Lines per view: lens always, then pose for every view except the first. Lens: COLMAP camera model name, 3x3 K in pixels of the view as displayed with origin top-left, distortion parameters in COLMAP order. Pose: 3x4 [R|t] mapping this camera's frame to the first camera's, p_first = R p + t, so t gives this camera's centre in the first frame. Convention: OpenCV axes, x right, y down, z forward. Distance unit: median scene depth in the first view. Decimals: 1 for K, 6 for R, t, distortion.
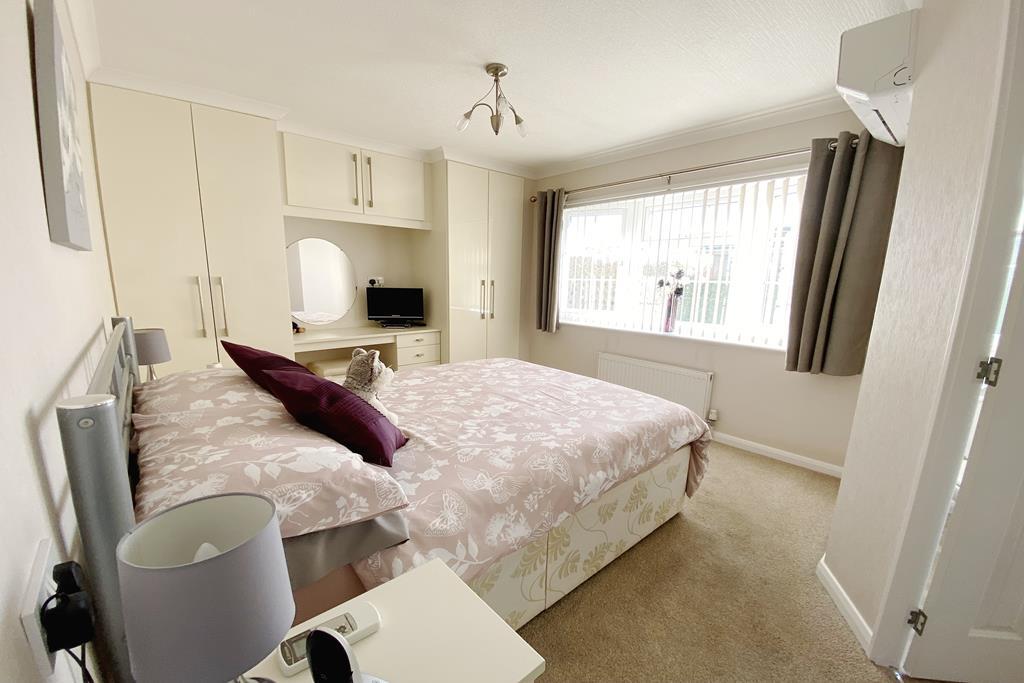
lens RADIAL K [[404.4, 0, 514.2], [0, 404.4, 352.9], [0, 0, 1]] dist [0.048340, -0.033359]
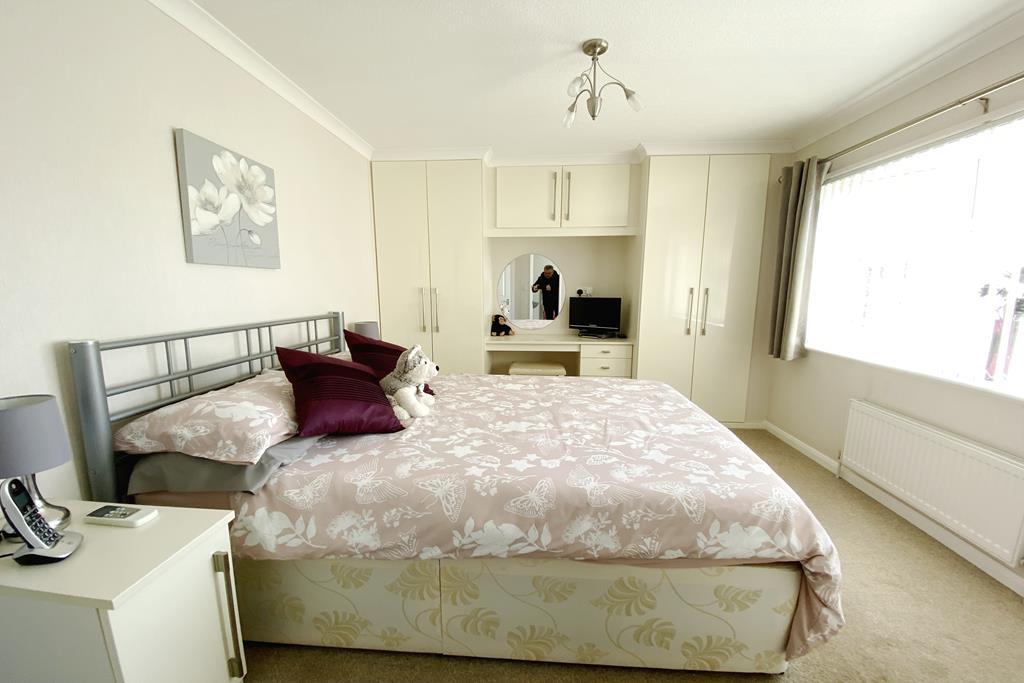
lens RADIAL K [[409.8, 0, 512.0], [0, 409.8, 351.7], [0, 0, 1]] dist [0.026571, -0.023312]
pose [[0.704689, 0.097053, -0.702848, 0.503403], [-0.123457, 0.992262, 0.013236, -0.031166], [0.698693, 0.077444, 0.711217, 0.289242]]
